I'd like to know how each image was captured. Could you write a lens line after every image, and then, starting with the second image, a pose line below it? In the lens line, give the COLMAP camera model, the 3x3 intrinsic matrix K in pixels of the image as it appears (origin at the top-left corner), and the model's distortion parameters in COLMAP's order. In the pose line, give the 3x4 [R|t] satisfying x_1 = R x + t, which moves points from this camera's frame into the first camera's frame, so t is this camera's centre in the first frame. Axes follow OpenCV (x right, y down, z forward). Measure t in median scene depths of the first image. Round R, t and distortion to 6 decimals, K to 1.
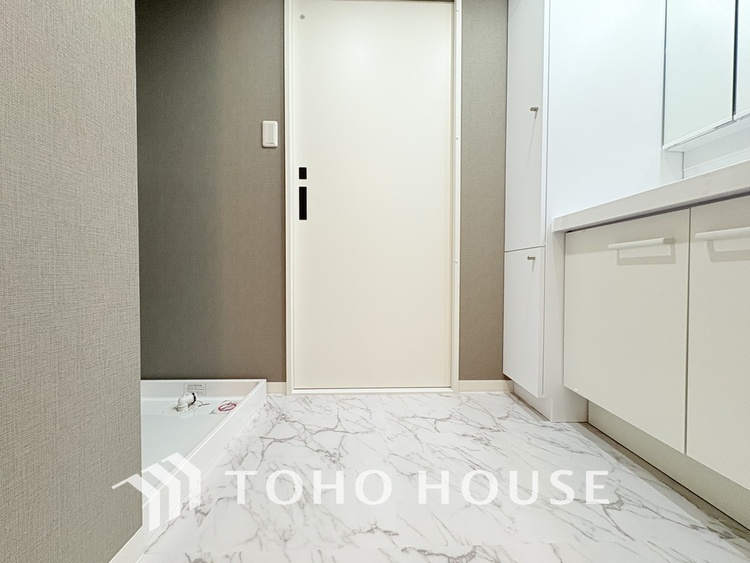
lens RADIAL K [[300.5, 0, 375.0], [0, 300.5, 281.5], [0, 0, 1]] dist [-0.002210, -0.000088]
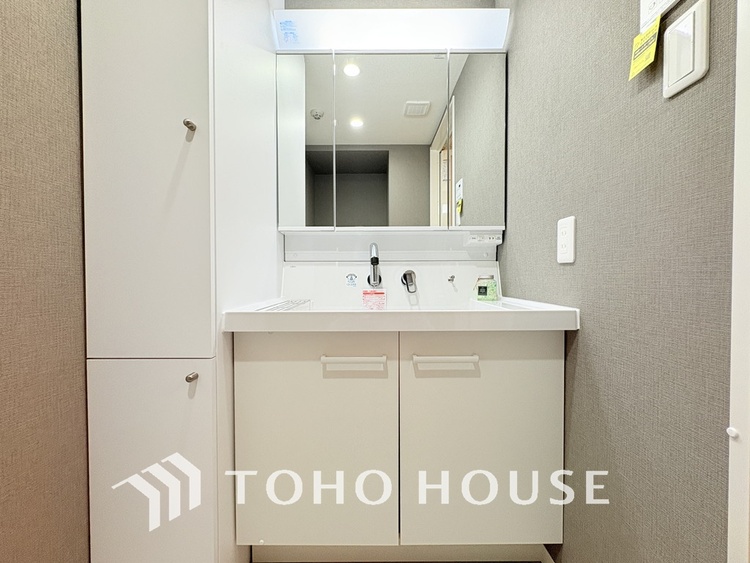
lens RADIAL K [[300.5, 0, 375.0], [0, 300.5, 281.5], [0, 0, 1]] dist [-0.002210, -0.000088]
pose [[0.035114, -0.020898, 0.999165, -0.050667], [0.027269, 0.999429, 0.019945, -0.282722], [-0.999011, 0.026546, 0.035663, 0.651474]]
